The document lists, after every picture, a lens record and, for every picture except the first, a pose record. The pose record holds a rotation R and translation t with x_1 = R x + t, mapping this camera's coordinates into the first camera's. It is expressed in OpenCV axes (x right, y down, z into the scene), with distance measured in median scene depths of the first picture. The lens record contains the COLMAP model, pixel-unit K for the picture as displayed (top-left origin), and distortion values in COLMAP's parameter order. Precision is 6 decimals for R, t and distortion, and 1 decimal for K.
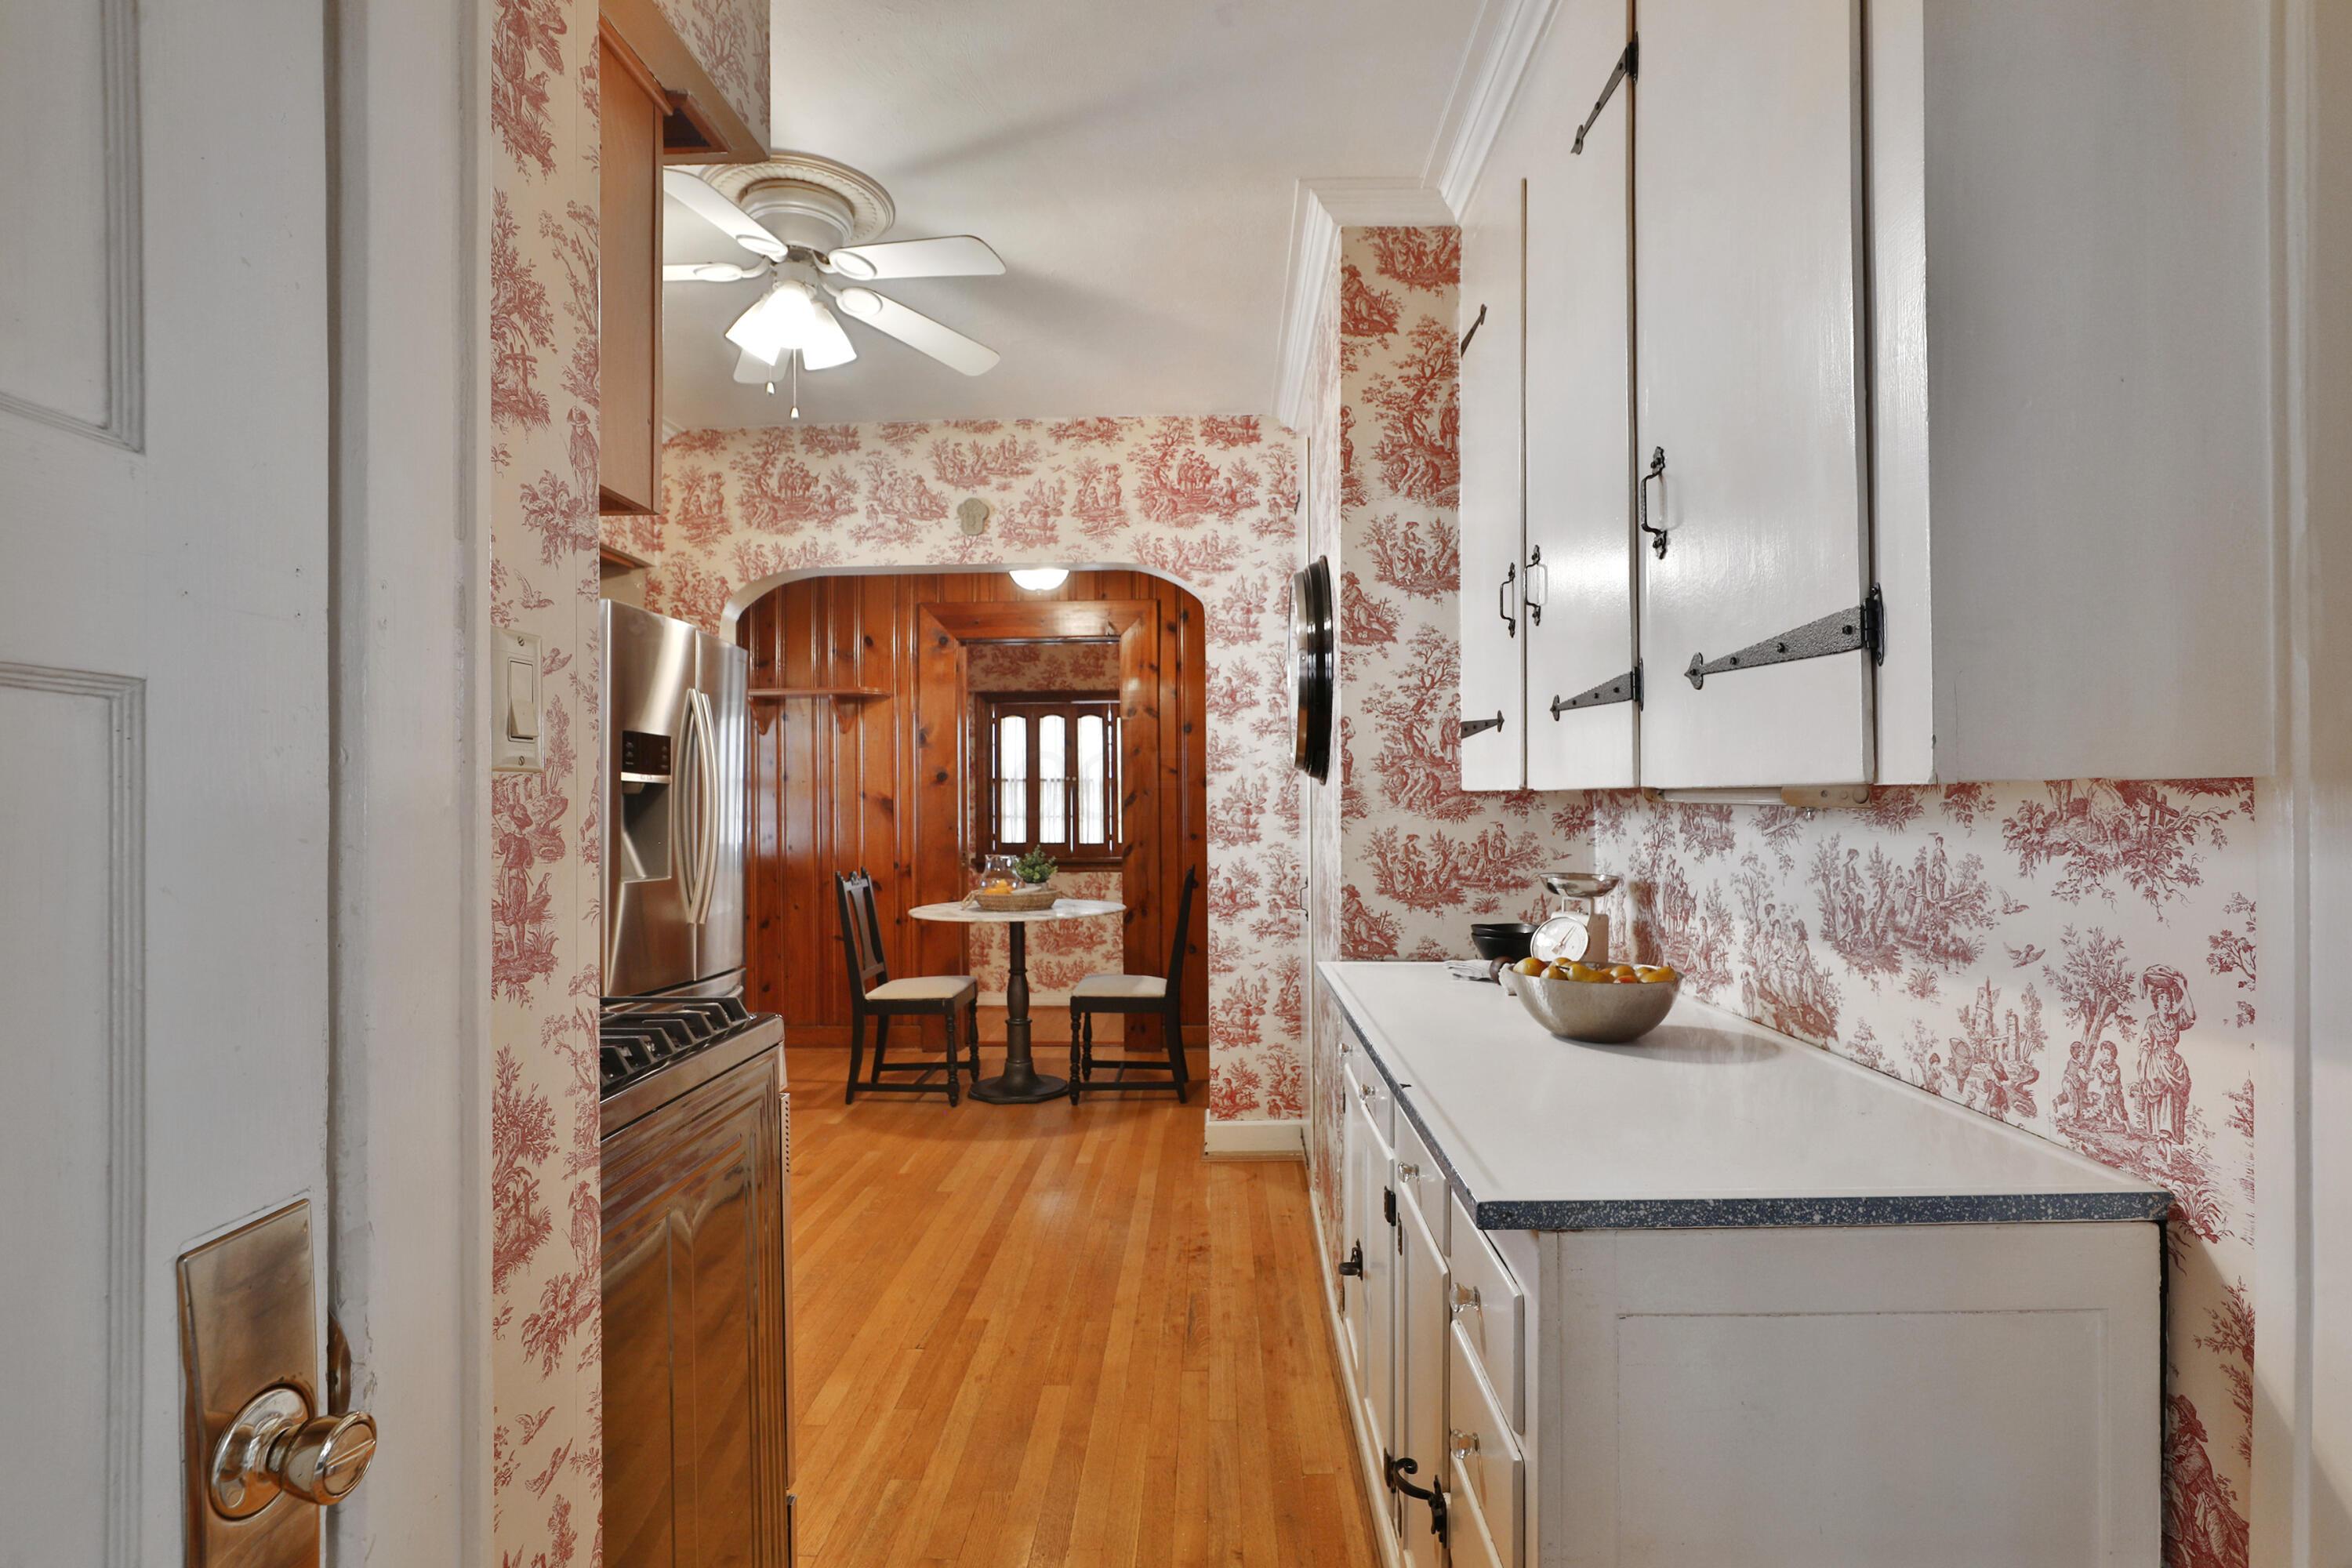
lens RADIAL K [[1304.7, 0, 1181.2], [0, 1304.7, 775.0], [0, 0, 1]] dist [-0.061655, 0.001270]
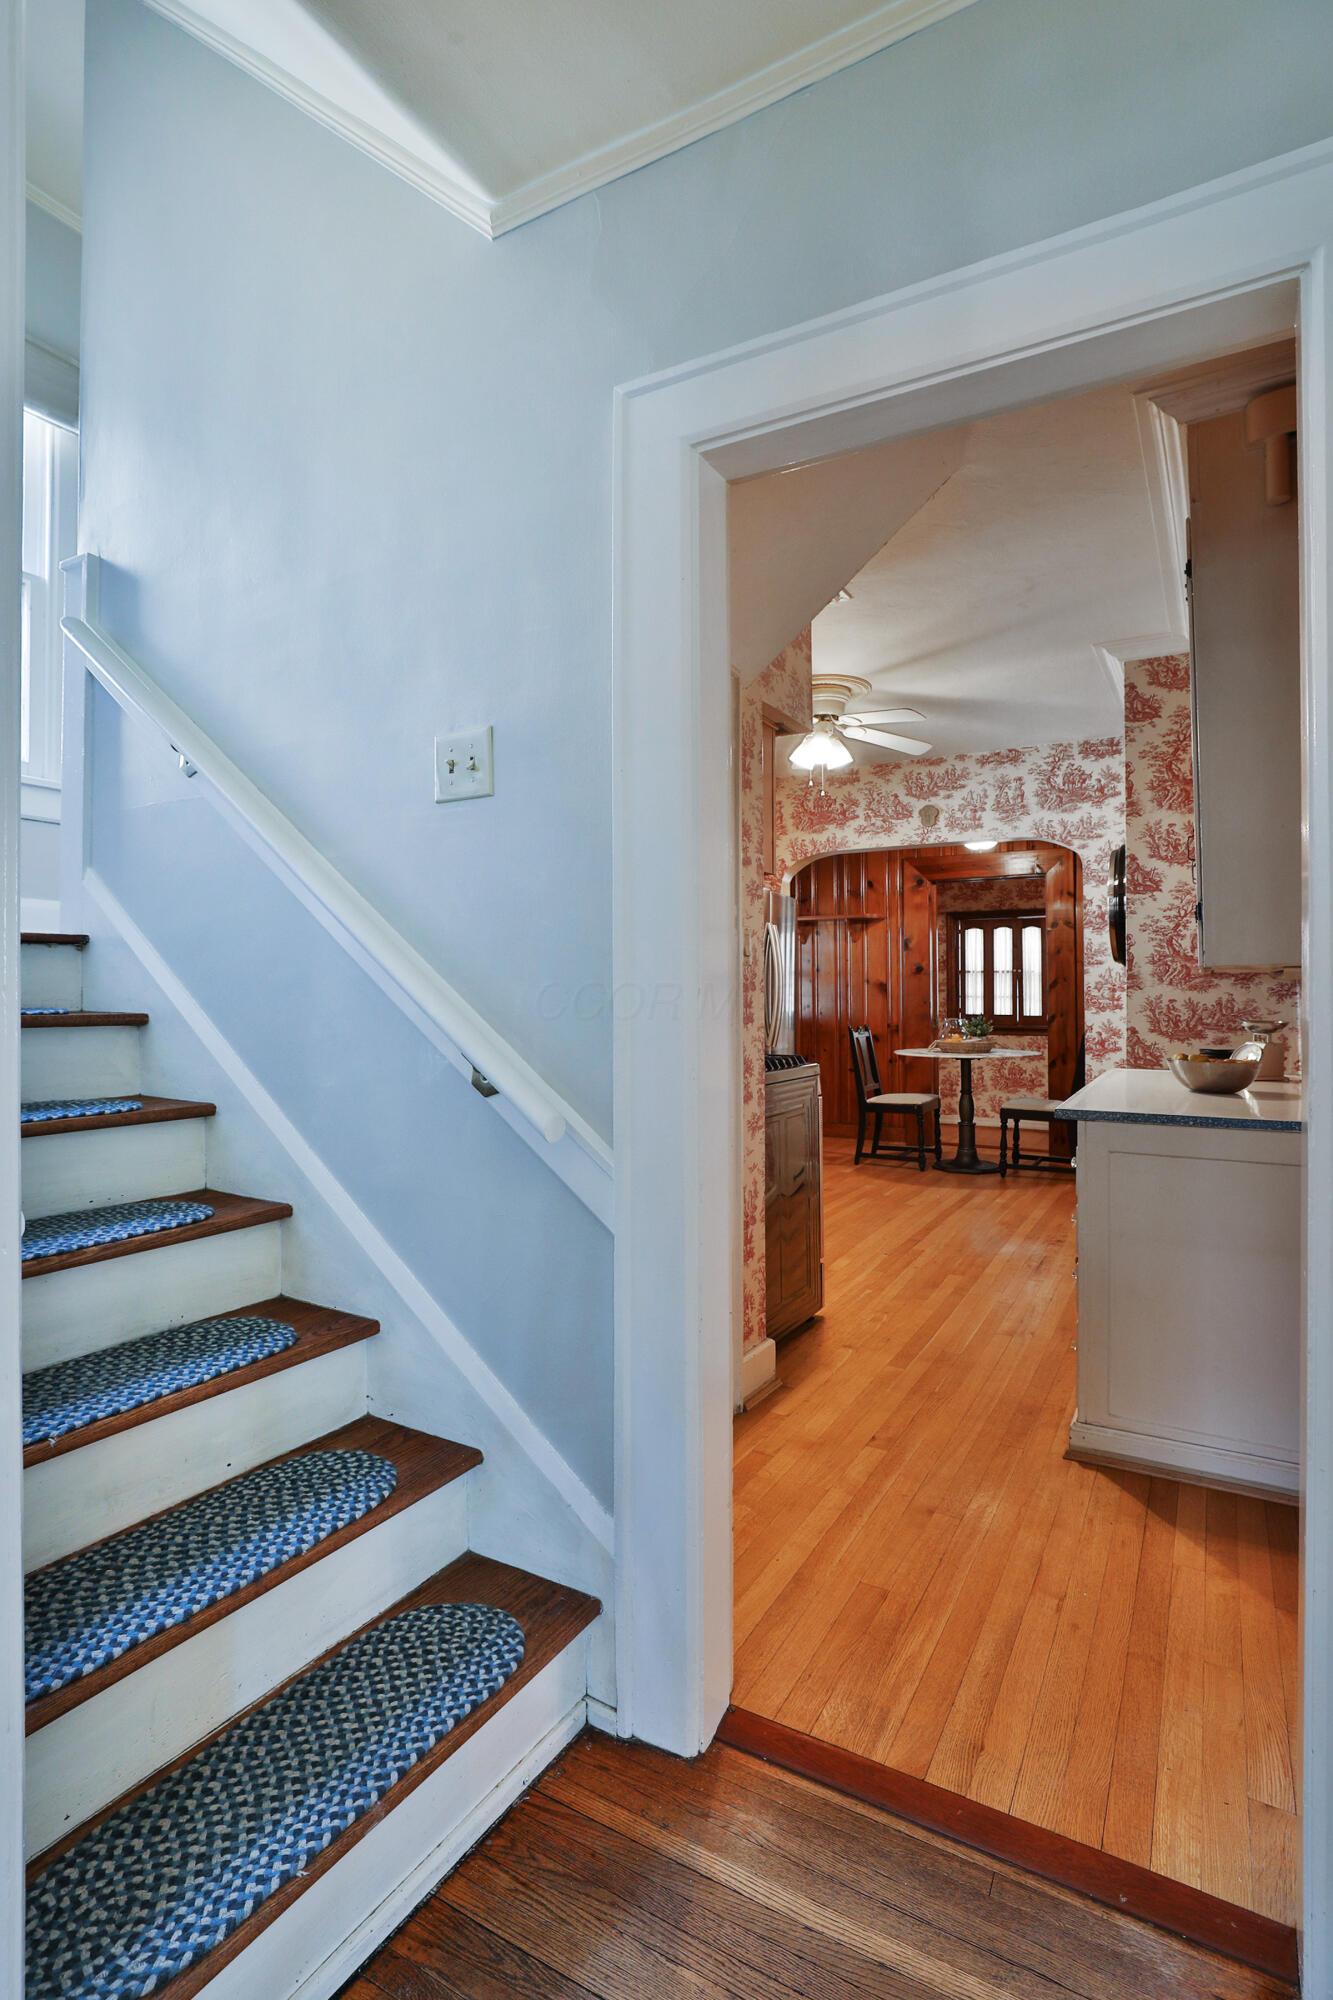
lens RADIAL K [[1313.5, 0, 436.5], [0, 1313.5, 972.4], [0, 0, 1]] dist [0.001157, -0.007222]
pose [[0.839535, -0.003883, -0.543291, 0.228472], [0.004044, 0.999991, -0.000897, 0.004822], [0.543290, -0.001444, 0.839544, -0.780462]]
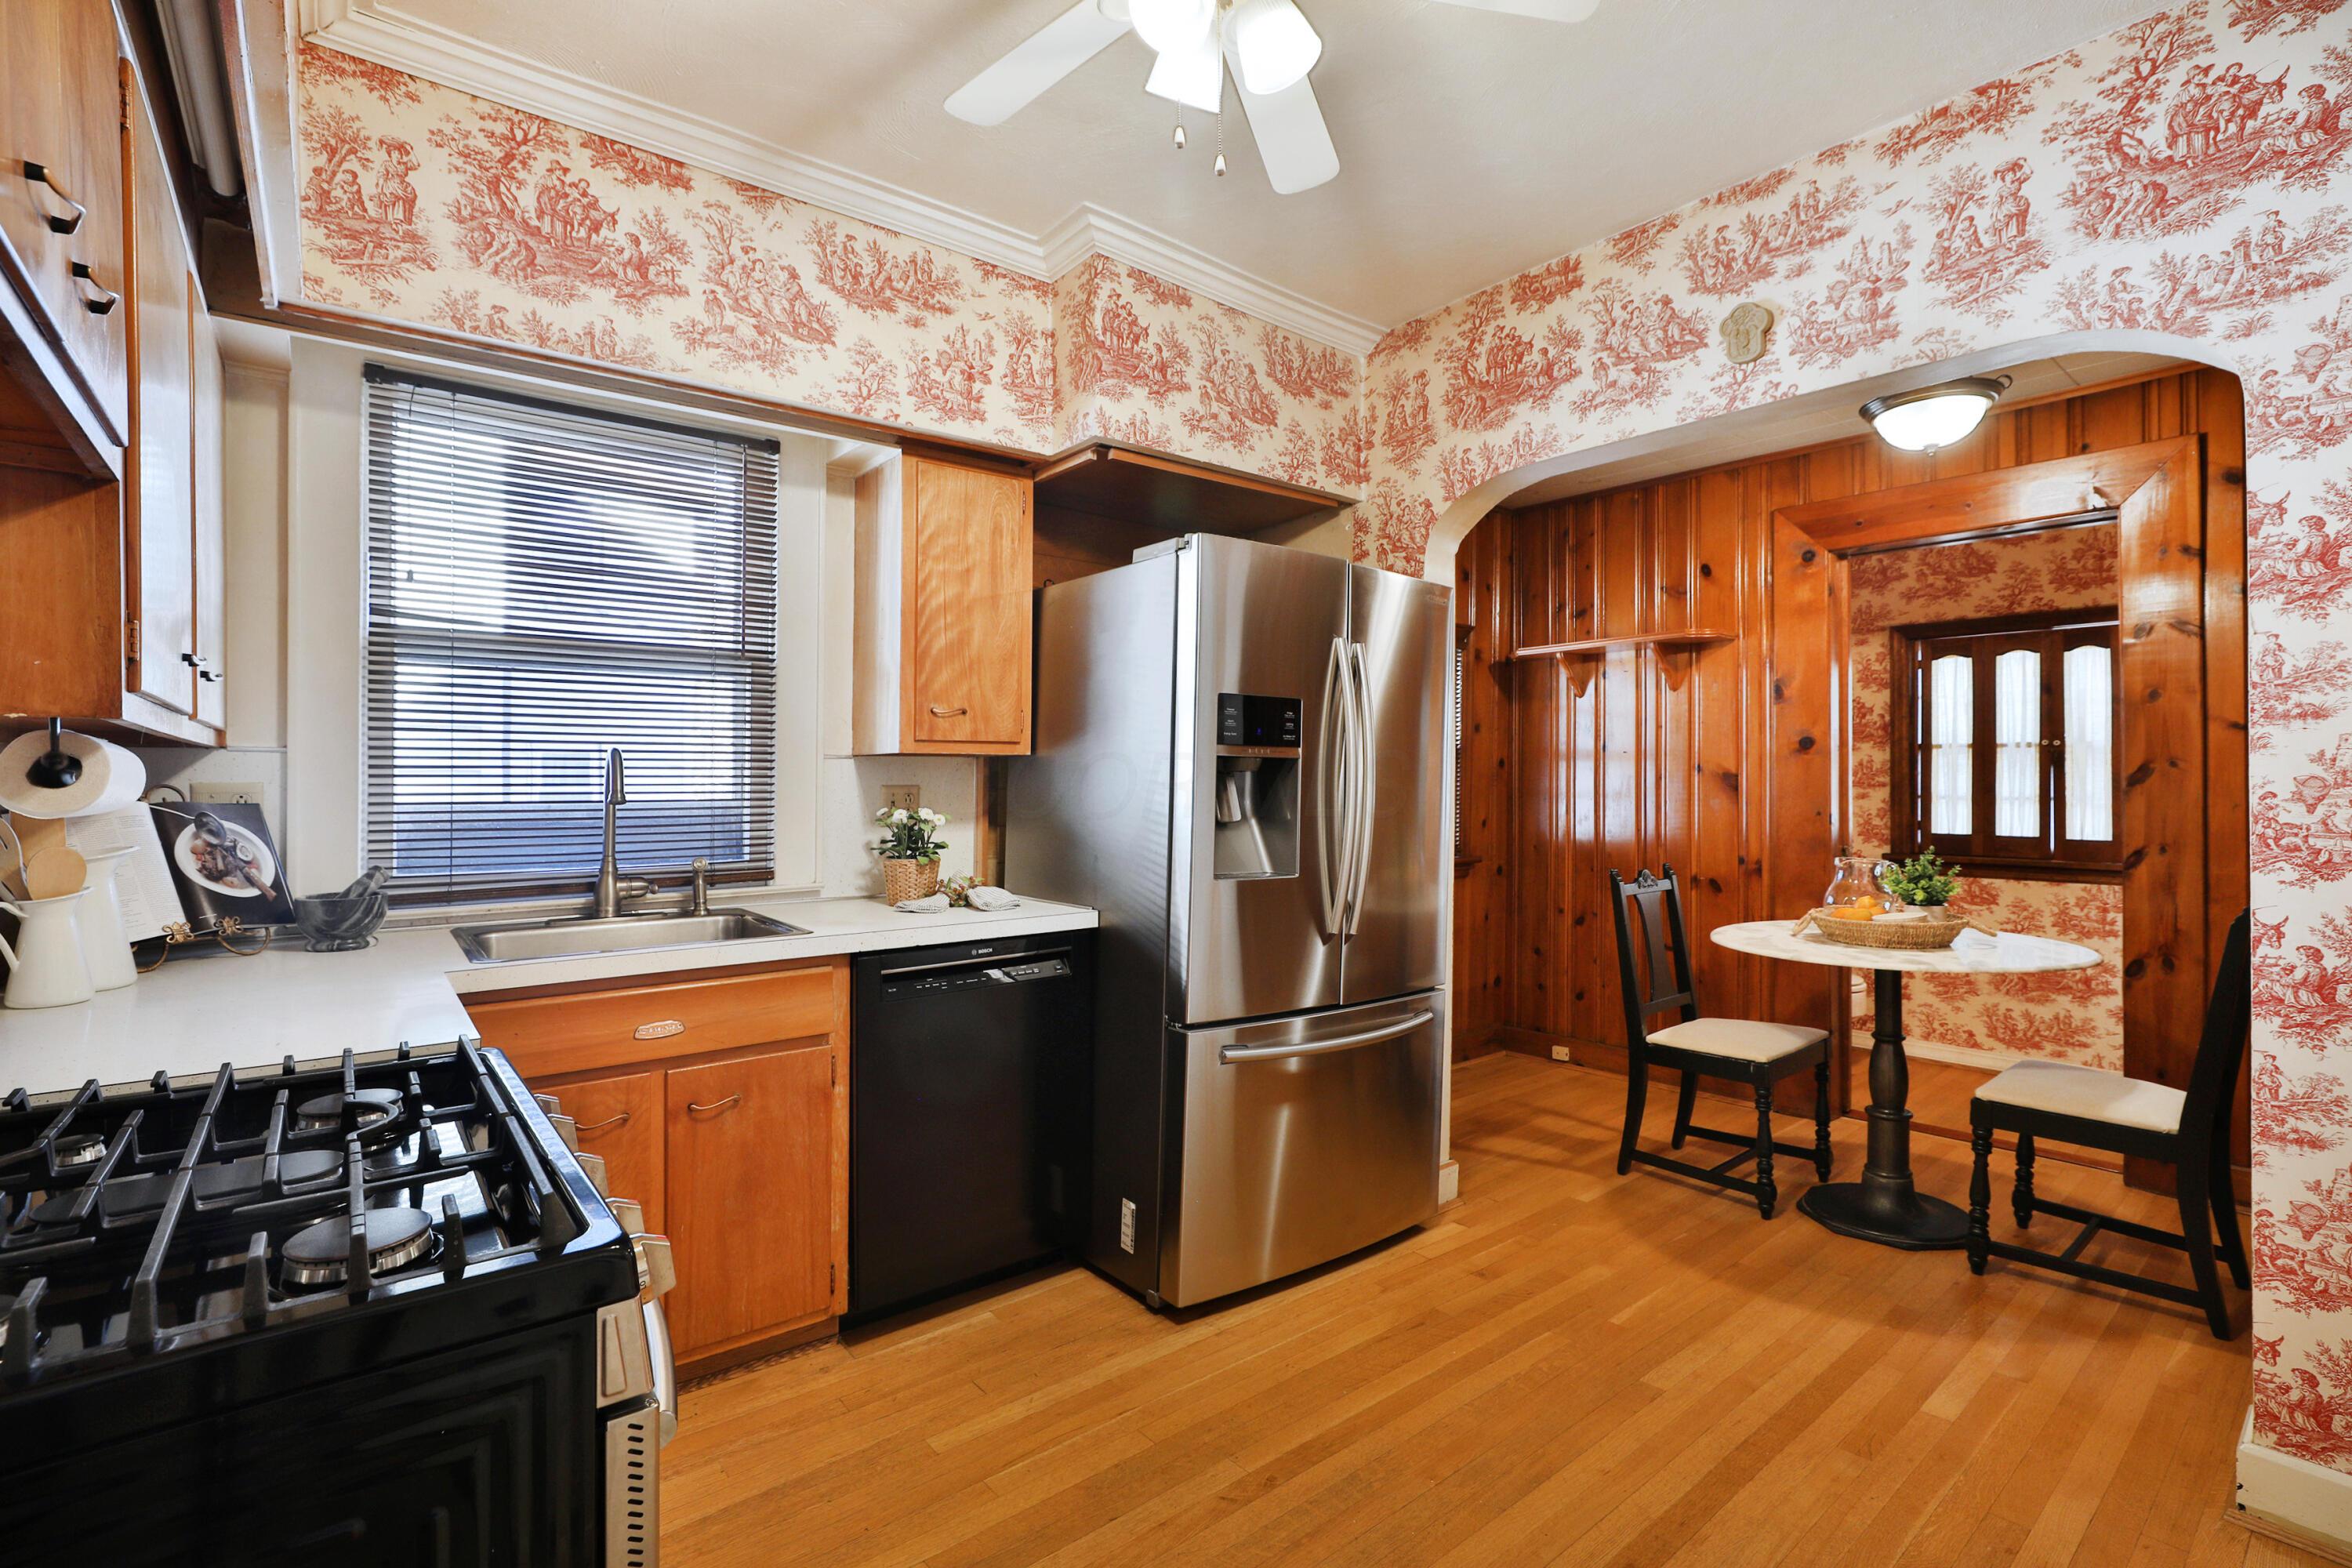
lens RADIAL K [[1064.0, 0, 1263.5], [0, 1064.0, 785.2], [0, 0, 1]] dist [-0.024483, 0.011846]
pose [[0.666248, 0.008337, -0.745684, 0.069328], [0.016309, 0.999535, 0.025748, 0.005804], [0.745552, -0.029316, 0.665802, 0.465115]]
